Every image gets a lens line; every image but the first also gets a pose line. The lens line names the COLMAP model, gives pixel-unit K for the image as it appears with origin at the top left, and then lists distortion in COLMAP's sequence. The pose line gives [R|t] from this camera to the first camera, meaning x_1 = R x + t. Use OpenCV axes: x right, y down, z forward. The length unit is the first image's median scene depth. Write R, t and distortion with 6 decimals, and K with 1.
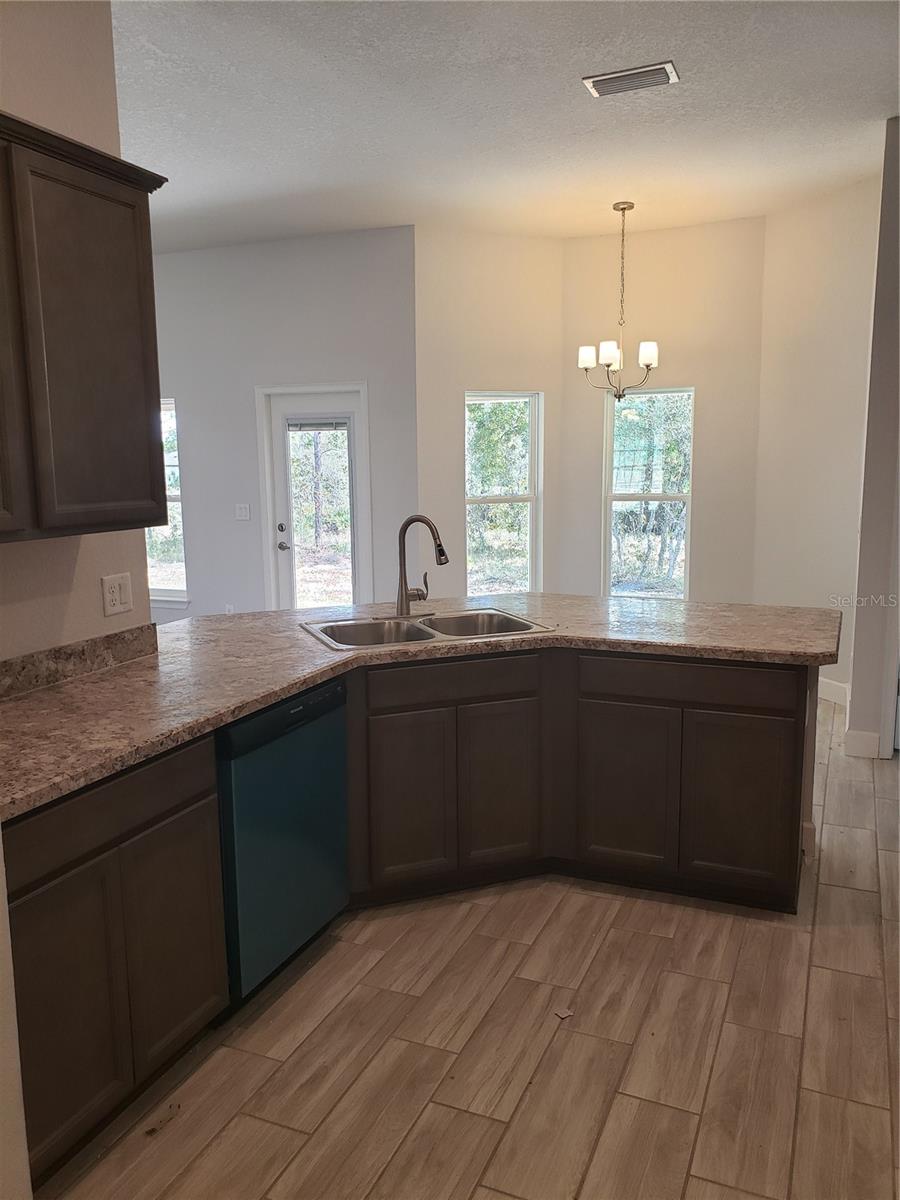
lens RADIAL K [[932.6, 0, 450.0], [0, 932.6, 600.0], [0, 0, 1]] dist [0.010615, 0.005232]
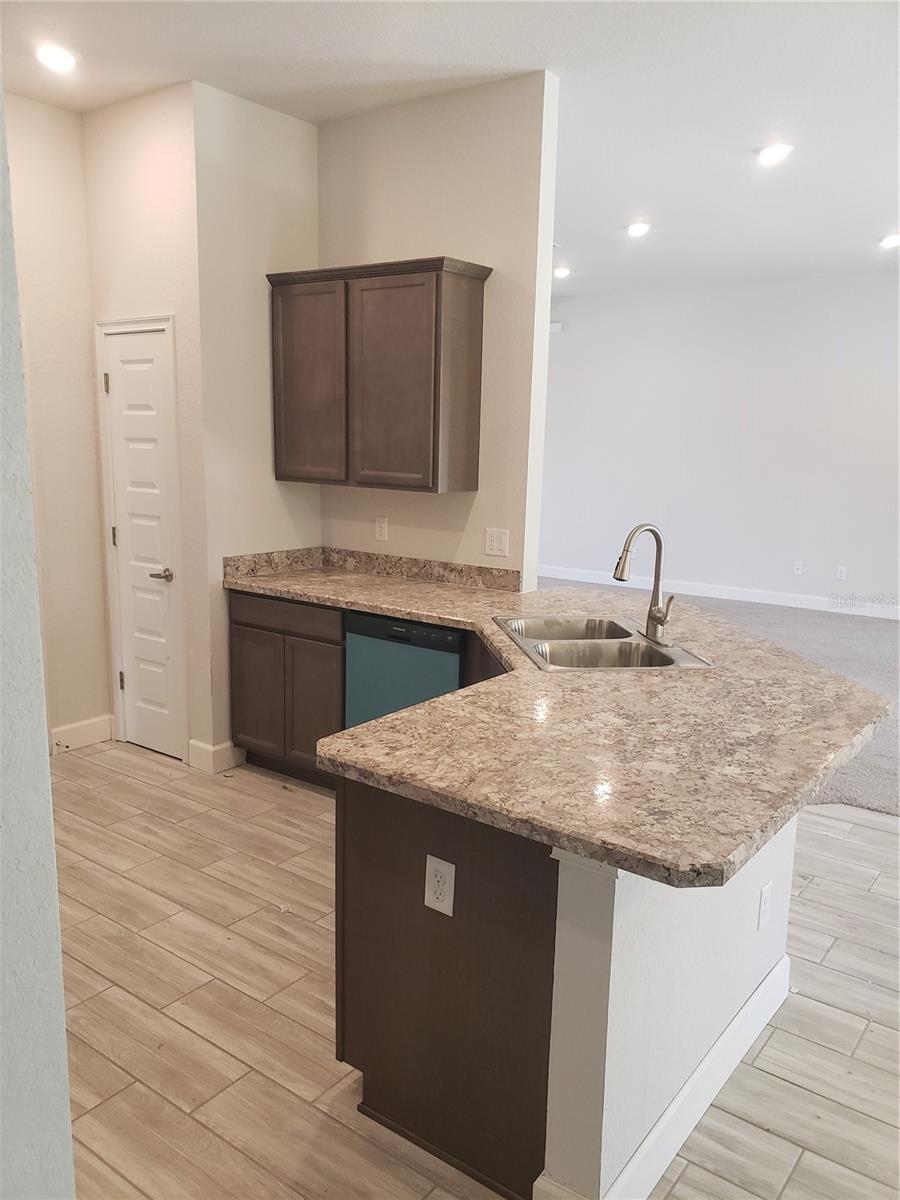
lens RADIAL K [[942.6, 0, 447.4], [0, 942.6, 616.9], [0, 0, 1]] dist [-0.000746, -0.005222]
pose [[-0.237413, 0.194363, -0.951766, 1.229229], [-0.168982, 0.956577, 0.237497, -0.262836], [0.956598, 0.217216, -0.194260, 1.428743]]
